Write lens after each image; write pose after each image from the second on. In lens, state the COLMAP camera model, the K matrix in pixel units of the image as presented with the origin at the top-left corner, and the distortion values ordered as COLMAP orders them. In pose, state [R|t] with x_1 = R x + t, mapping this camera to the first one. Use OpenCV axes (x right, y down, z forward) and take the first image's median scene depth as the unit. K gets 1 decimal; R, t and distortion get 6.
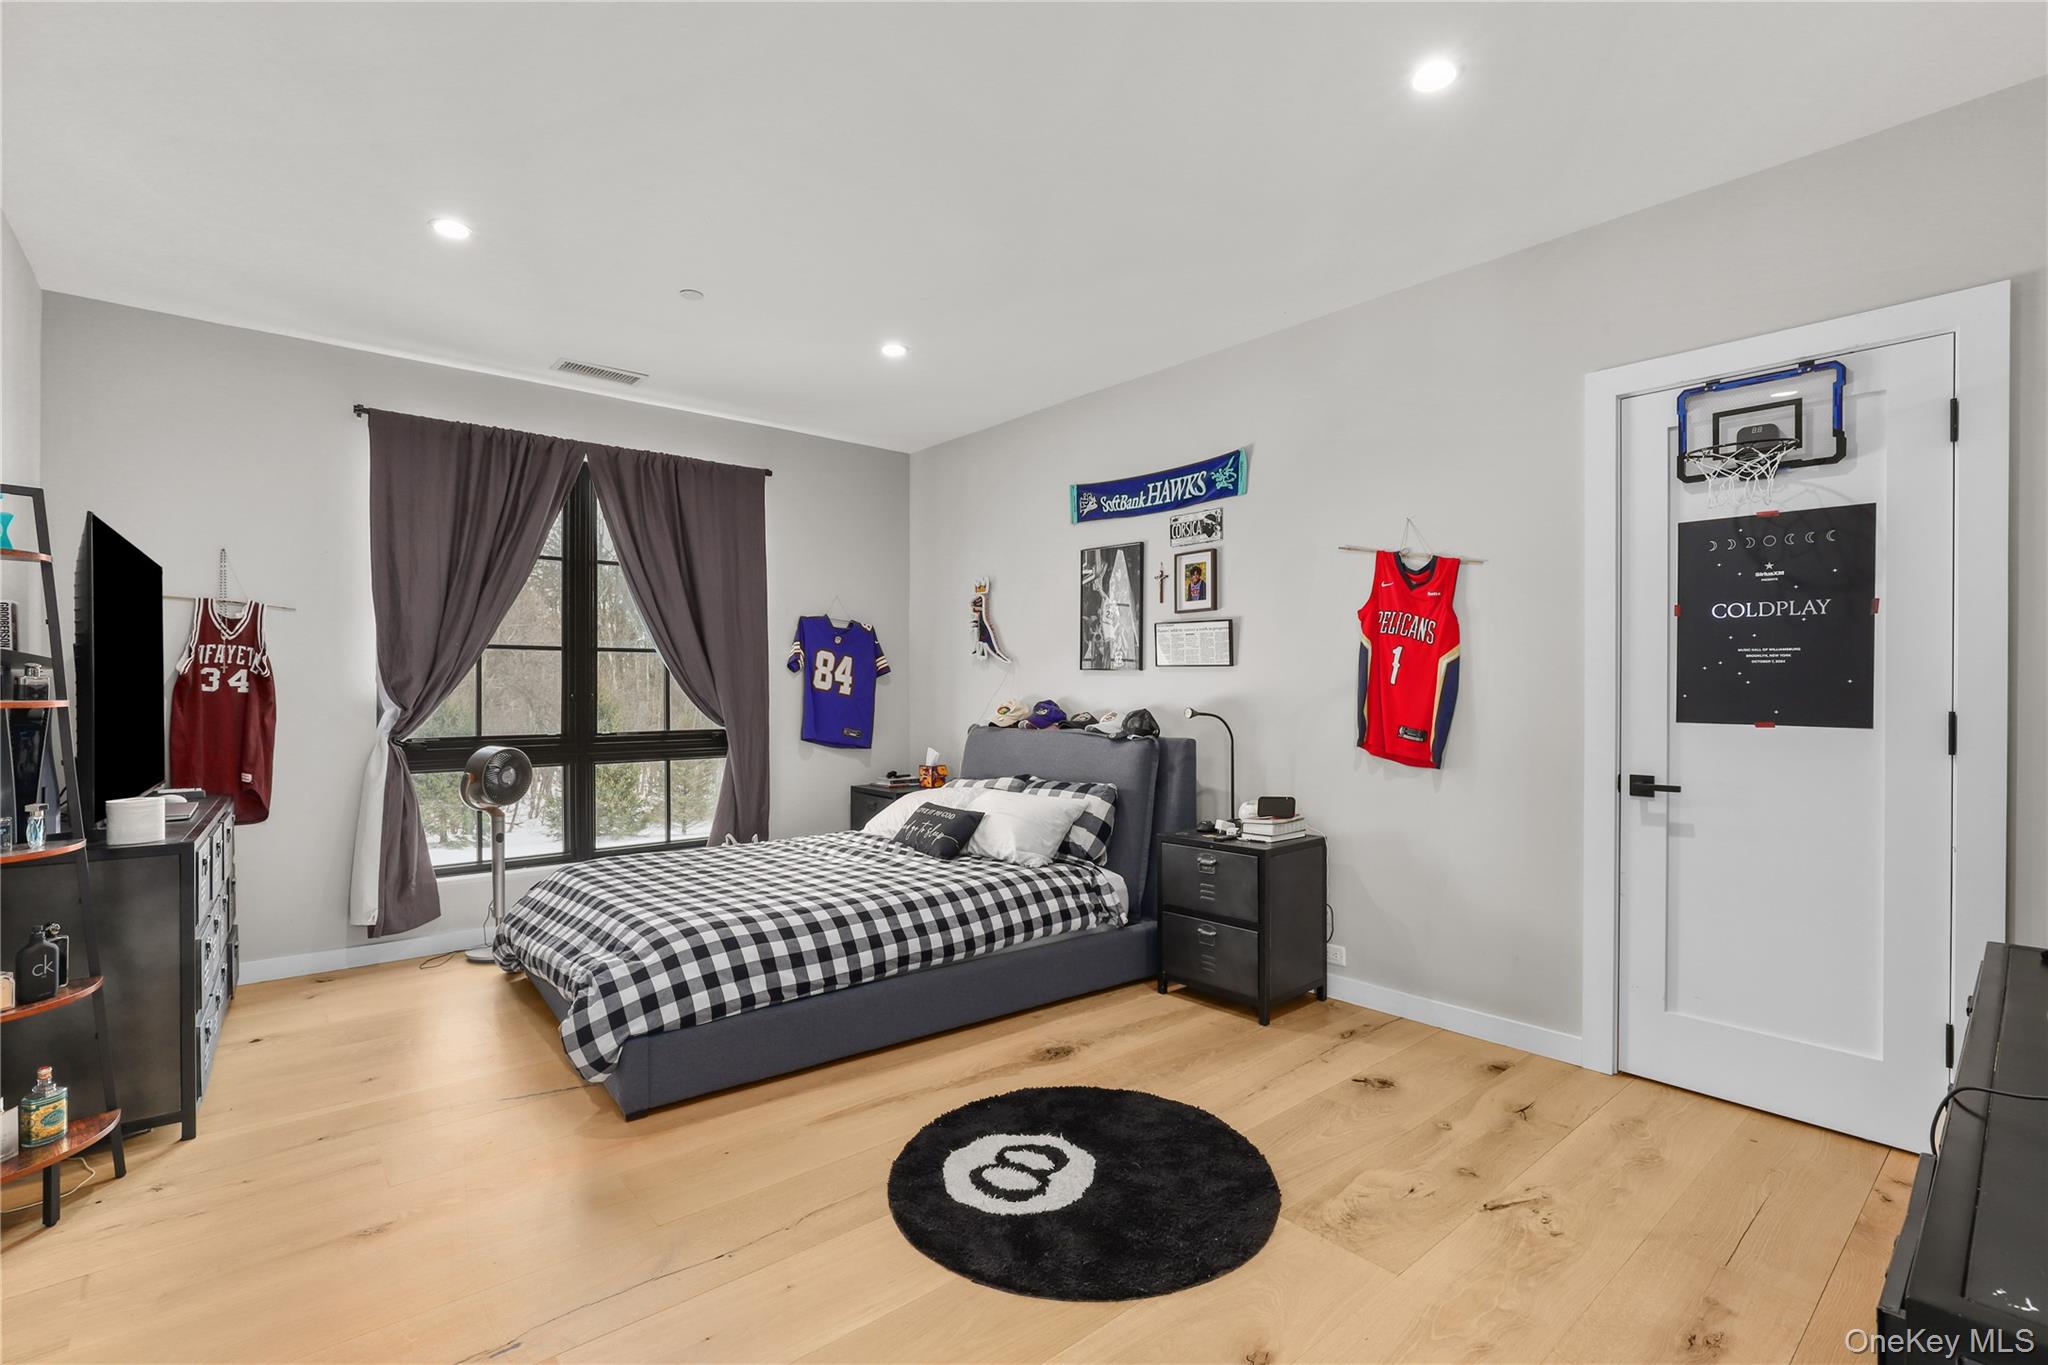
lens RADIAL K [[935.1, 0, 1014.7], [0, 935.1, 686.6], [0, 0, 1]] dist [-0.012823, 0.001775]
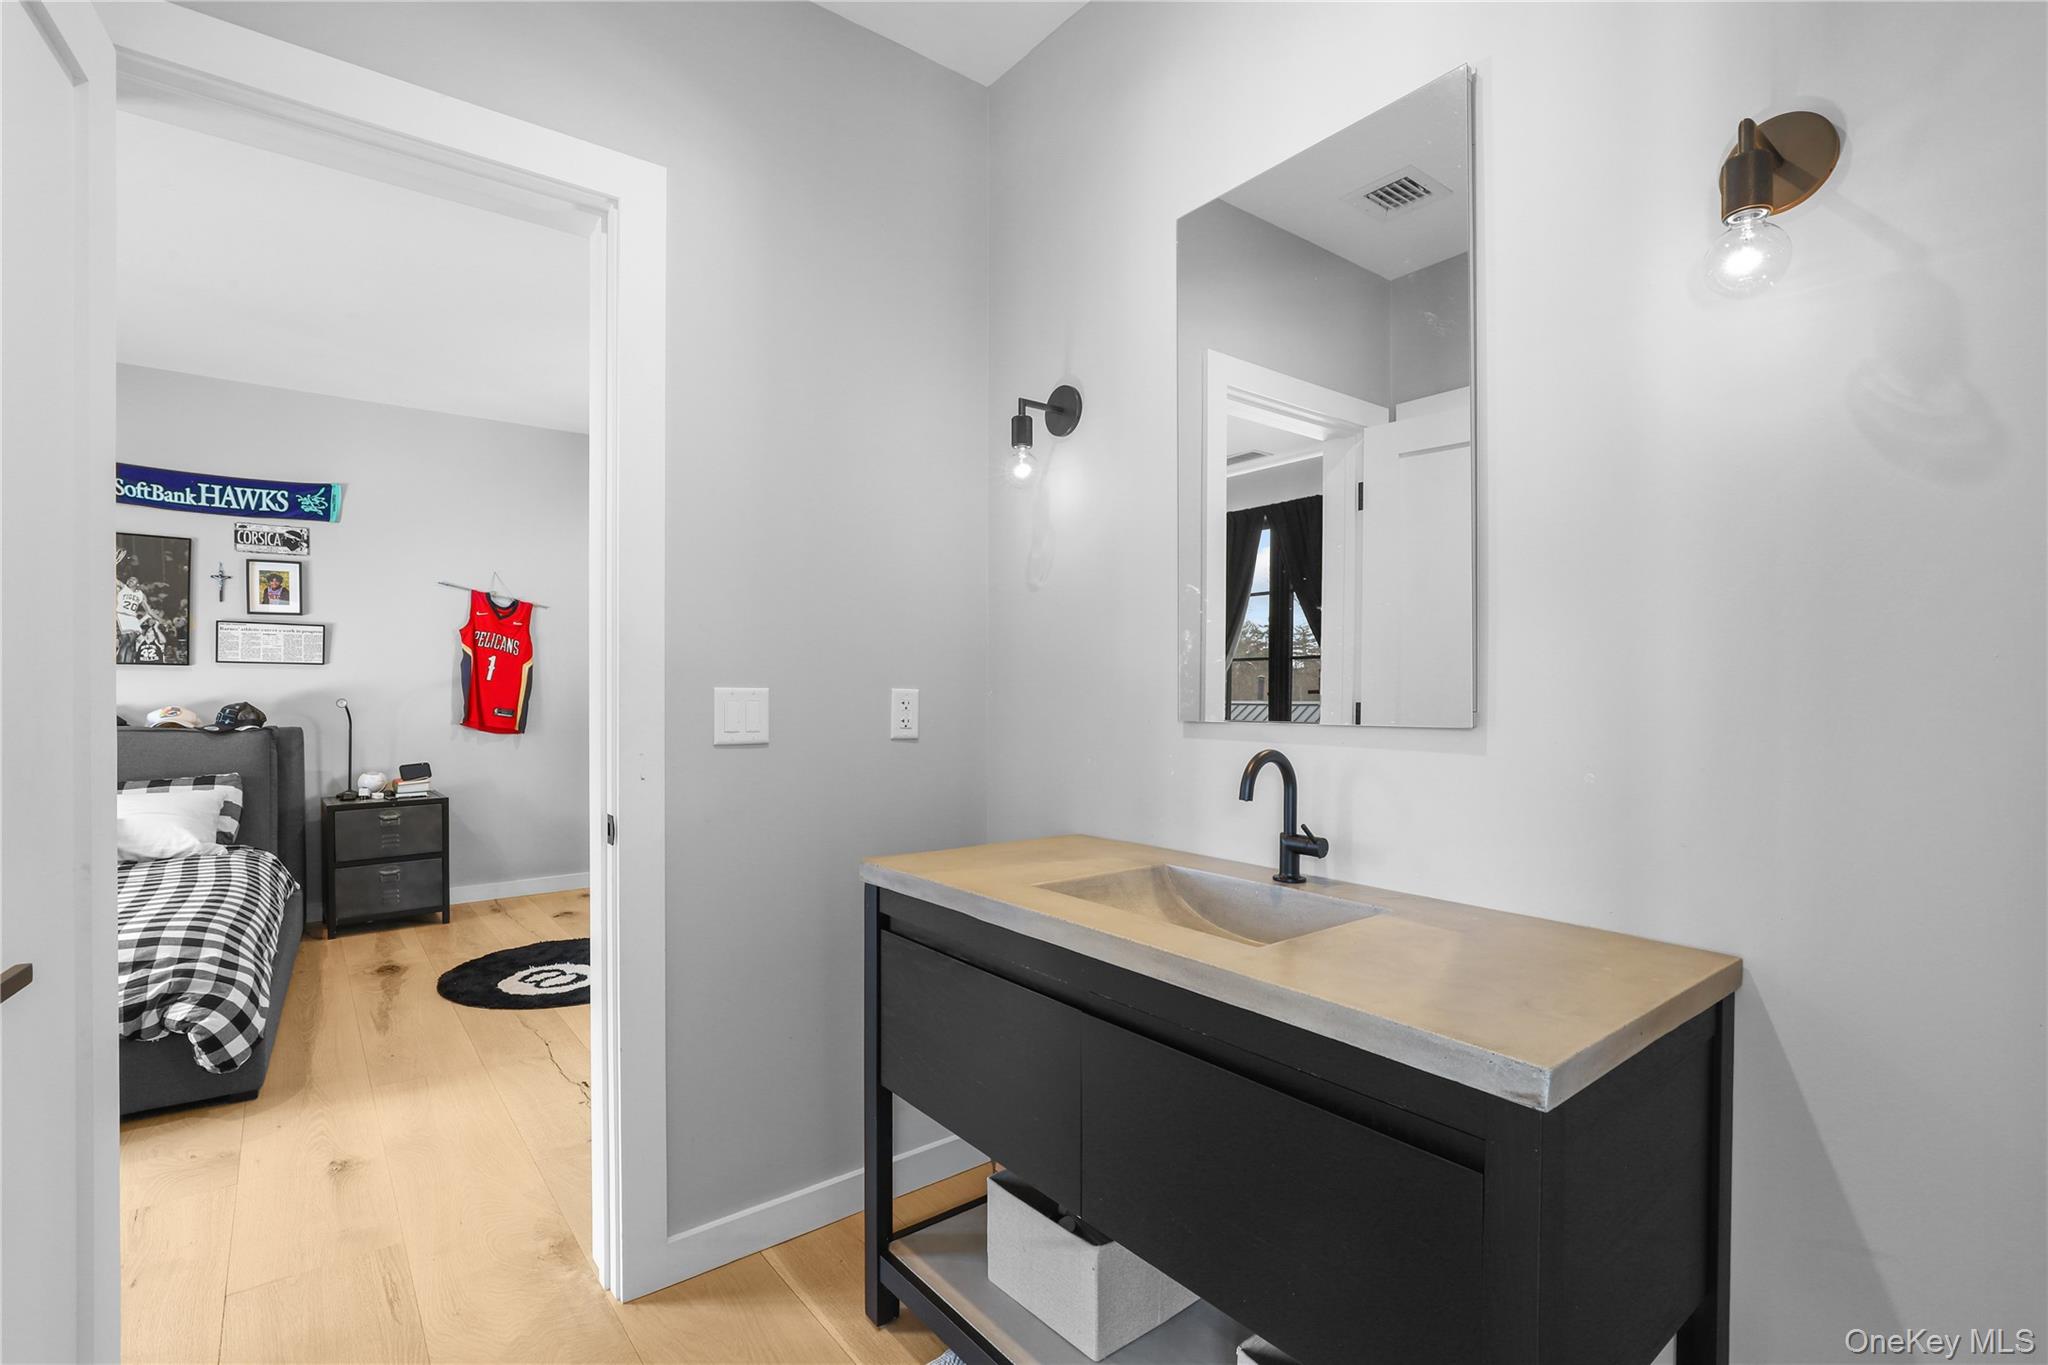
lens RADIAL K [[935.1, 0, 1012.3], [0, 935.1, 686.8], [0, 0, 1]] dist [-0.012823, 0.001775]
pose [[0.038771, 0.003586, 0.999242, -1.026497], [0.003097, 0.999988, -0.003709, 0.014951], [-0.999243, 0.003238, 0.038760, 0.091710]]
